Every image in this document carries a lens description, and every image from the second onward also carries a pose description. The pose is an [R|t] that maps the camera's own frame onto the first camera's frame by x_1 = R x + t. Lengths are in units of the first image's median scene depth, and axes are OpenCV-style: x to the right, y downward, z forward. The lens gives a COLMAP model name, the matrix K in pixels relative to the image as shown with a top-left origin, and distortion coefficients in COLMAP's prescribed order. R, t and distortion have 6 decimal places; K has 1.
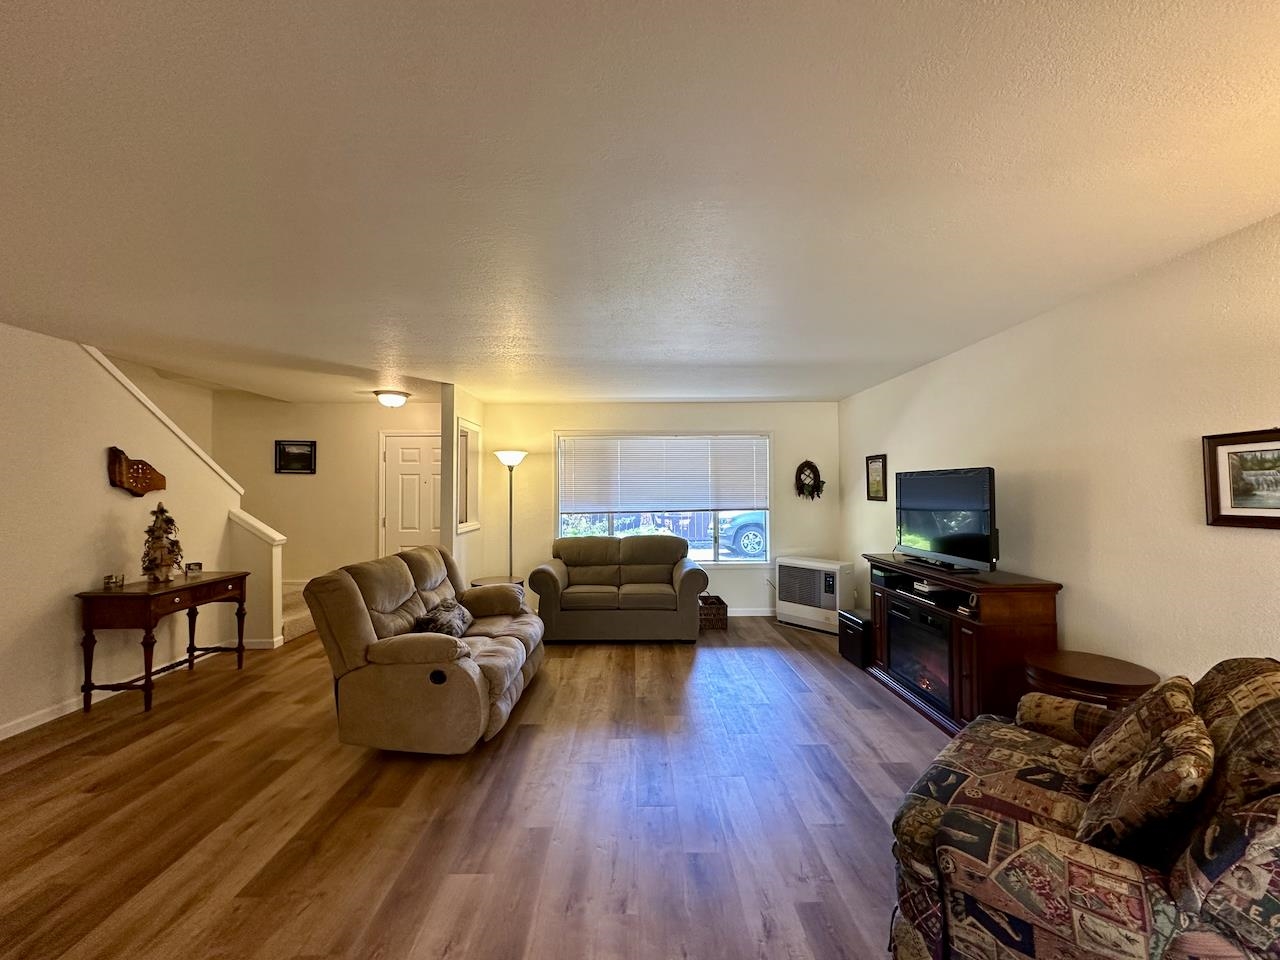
lens RADIAL K [[508.7, 0, 641.4], [0, 508.7, 479.0], [0, 0, 1]] dist [-0.002061, 0.000087]
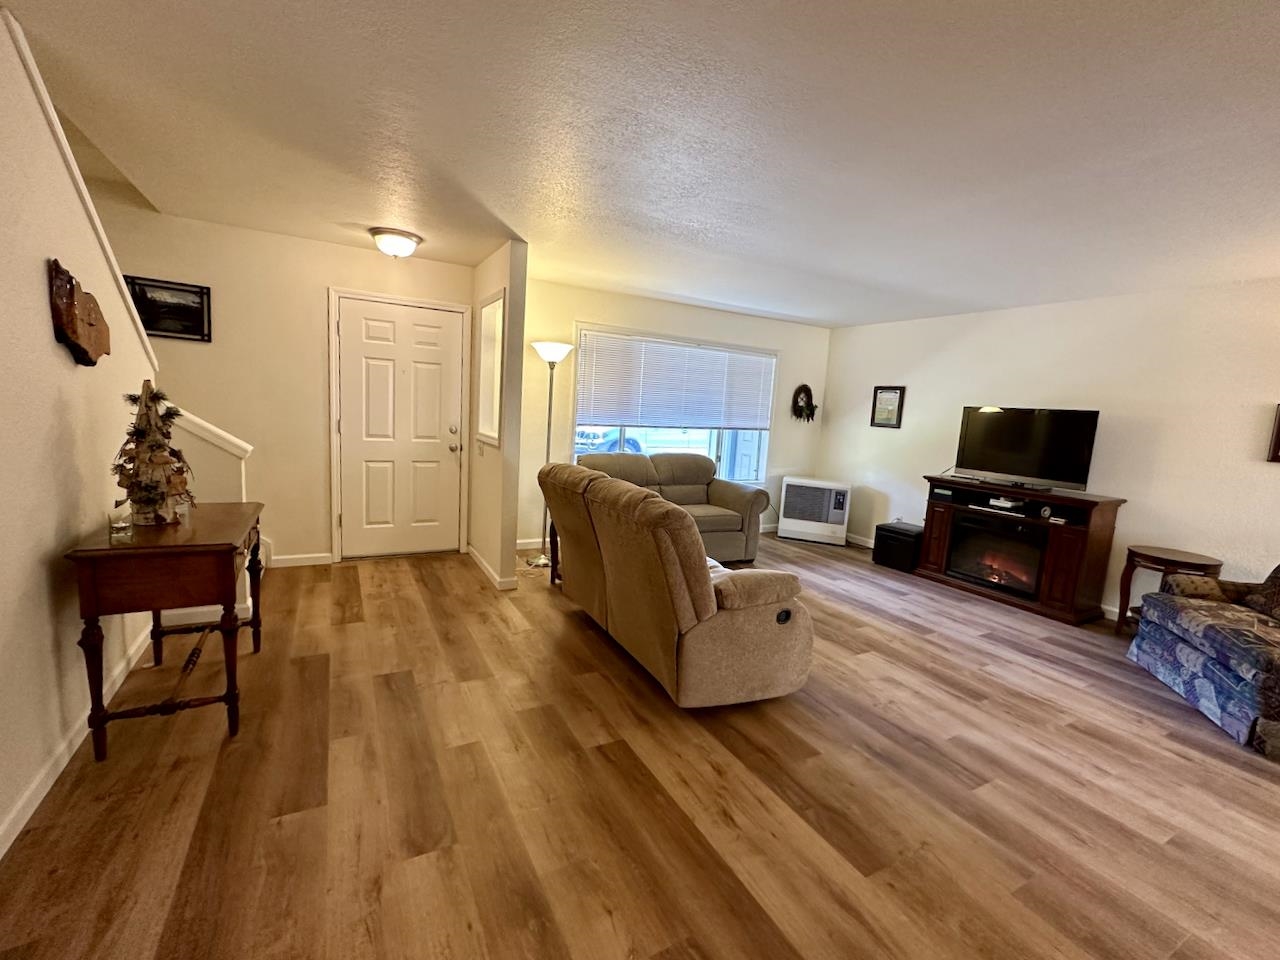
lens RADIAL K [[549.9, 0, 644.2], [0, 549.9, 481.1], [0, 0, 1]] dist [0.000199, 0.000140]
pose [[0.881400, -0.003887, 0.472354, -0.739107], [-0.075993, 0.985774, 0.149912, 0.023325], [-0.466217, -0.168028, 0.868567, 0.225302]]
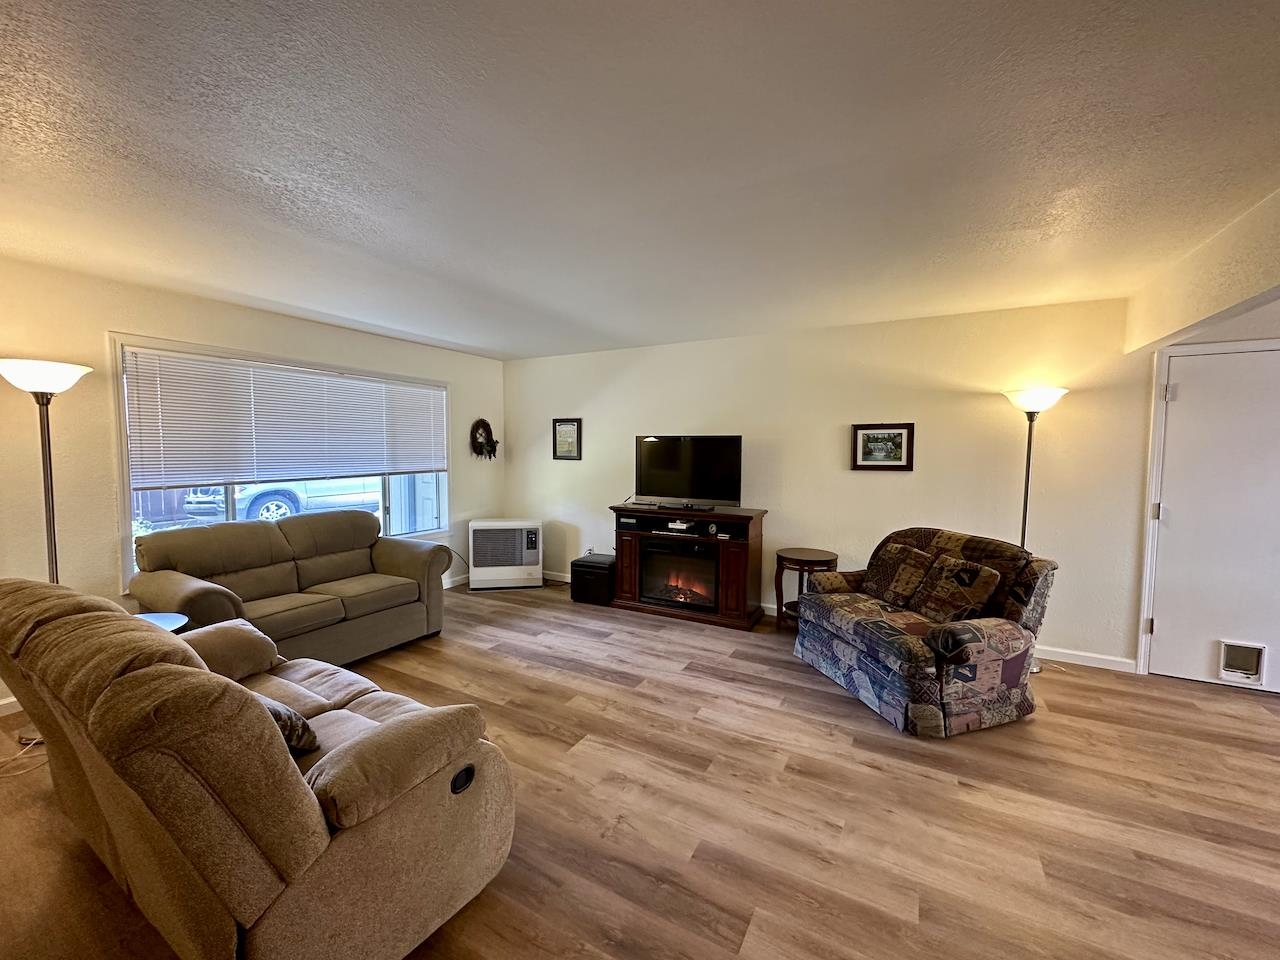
lens RADIAL K [[508.7, 0, 641.4], [0, 508.7, 479.0], [0, 0, 1]] dist [-0.002061, 0.000087]
pose [[0.497182, -0.043382, 0.866561, -0.541184], [-0.026539, 0.997522, 0.065165, 0.010073], [-0.867240, -0.055396, 0.494798, 0.393627]]
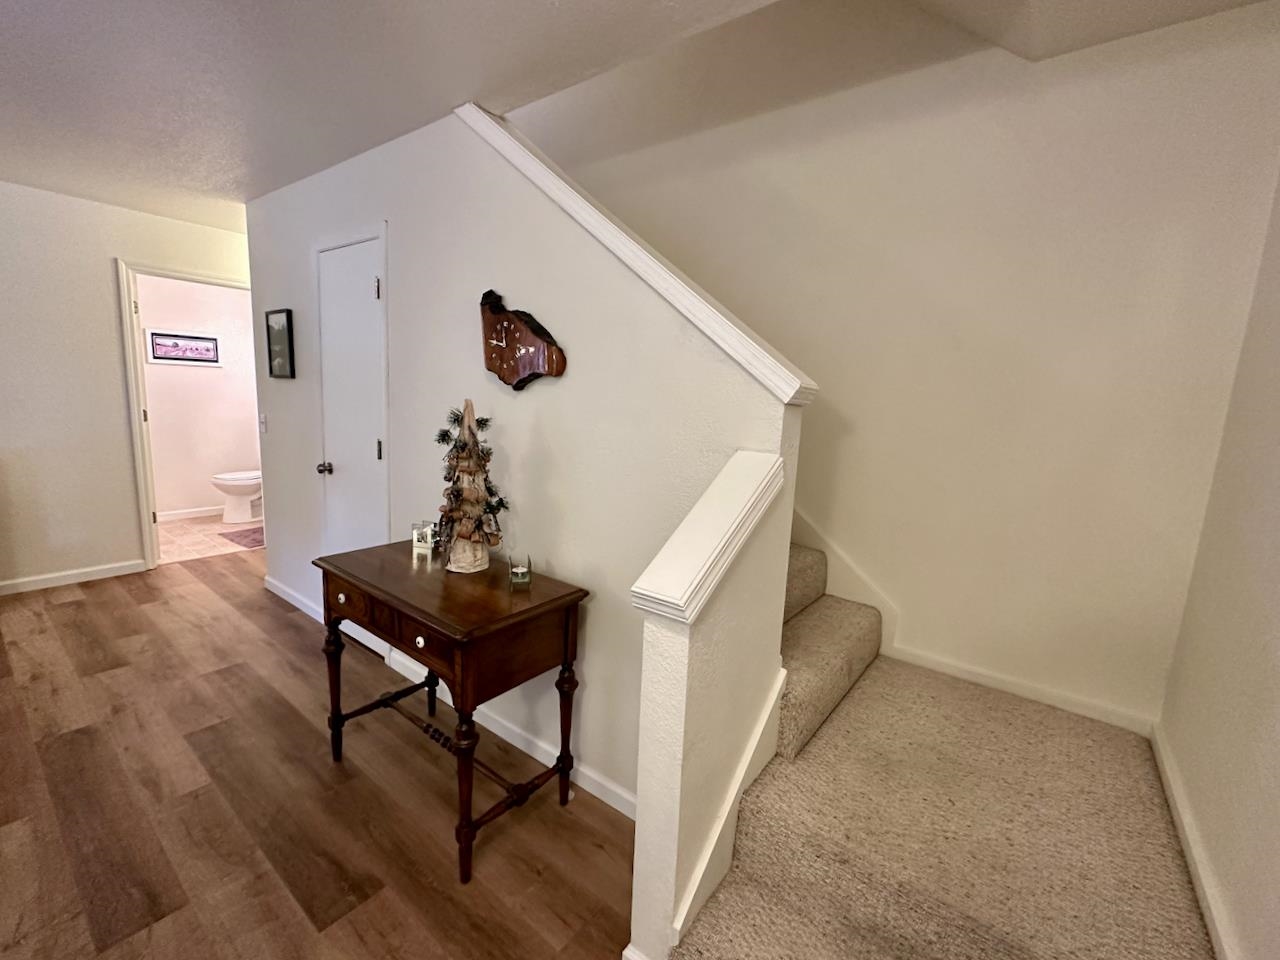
lens RADIAL K [[549.9, 0, 644.2], [0, 549.9, 481.1], [0, 0, 1]] dist [0.000199, 0.000140]
pose [[-0.627399, 0.095518, -0.772817, -0.644283], [-0.032115, 0.988430, 0.148239, 0.038968], [0.778035, 0.117824, -0.617073, 1.400576]]
